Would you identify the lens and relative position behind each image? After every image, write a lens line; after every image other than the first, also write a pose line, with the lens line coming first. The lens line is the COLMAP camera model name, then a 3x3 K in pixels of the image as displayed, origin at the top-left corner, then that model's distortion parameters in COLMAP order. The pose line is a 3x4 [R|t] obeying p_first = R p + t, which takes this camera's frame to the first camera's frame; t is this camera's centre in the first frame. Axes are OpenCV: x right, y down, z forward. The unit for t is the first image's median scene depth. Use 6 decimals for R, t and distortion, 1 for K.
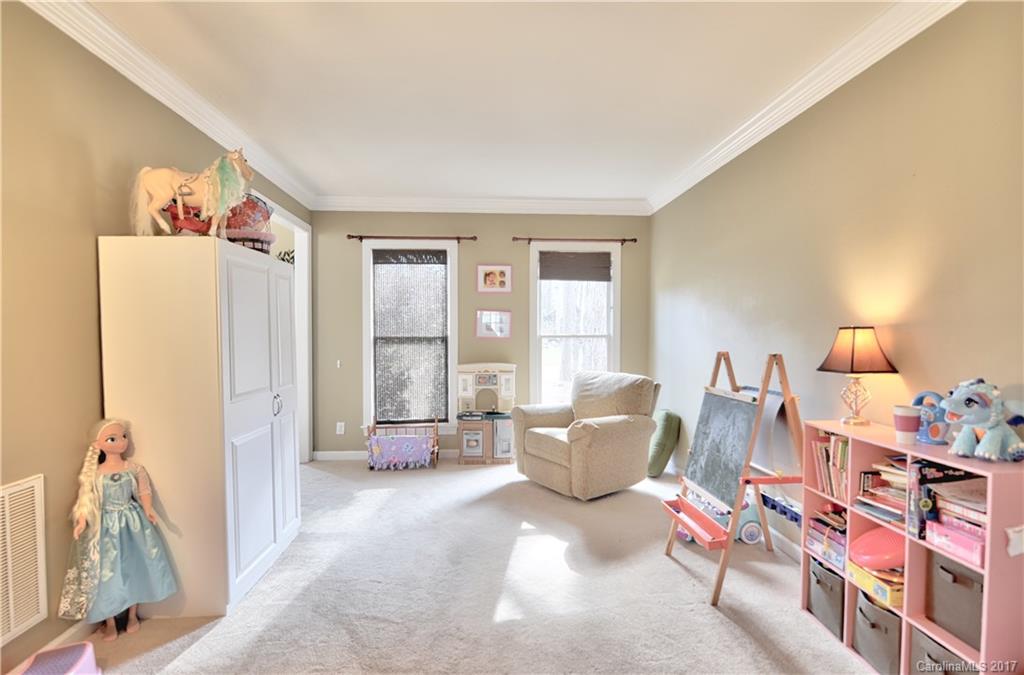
lens RADIAL K [[519.1, 0, 514.5], [0, 519.1, 348.1], [0, 0, 1]] dist [0.001557, -0.012586]
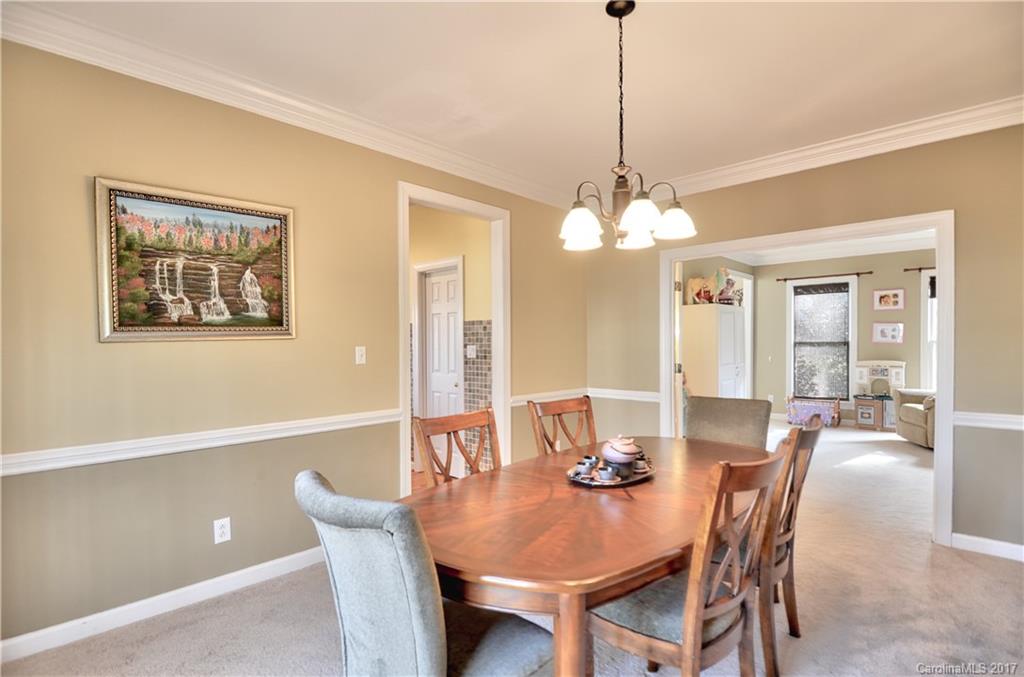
lens RADIAL K [[519.1, 0, 512.6], [0, 519.1, 347.9], [0, 0, 1]] dist [0.001557, -0.012586]
pose [[0.694920, 0.005688, -0.719065, 0.266159], [-0.013792, 0.999890, -0.005420, 0.016291], [0.718955, 0.013684, 0.694922, -0.698532]]
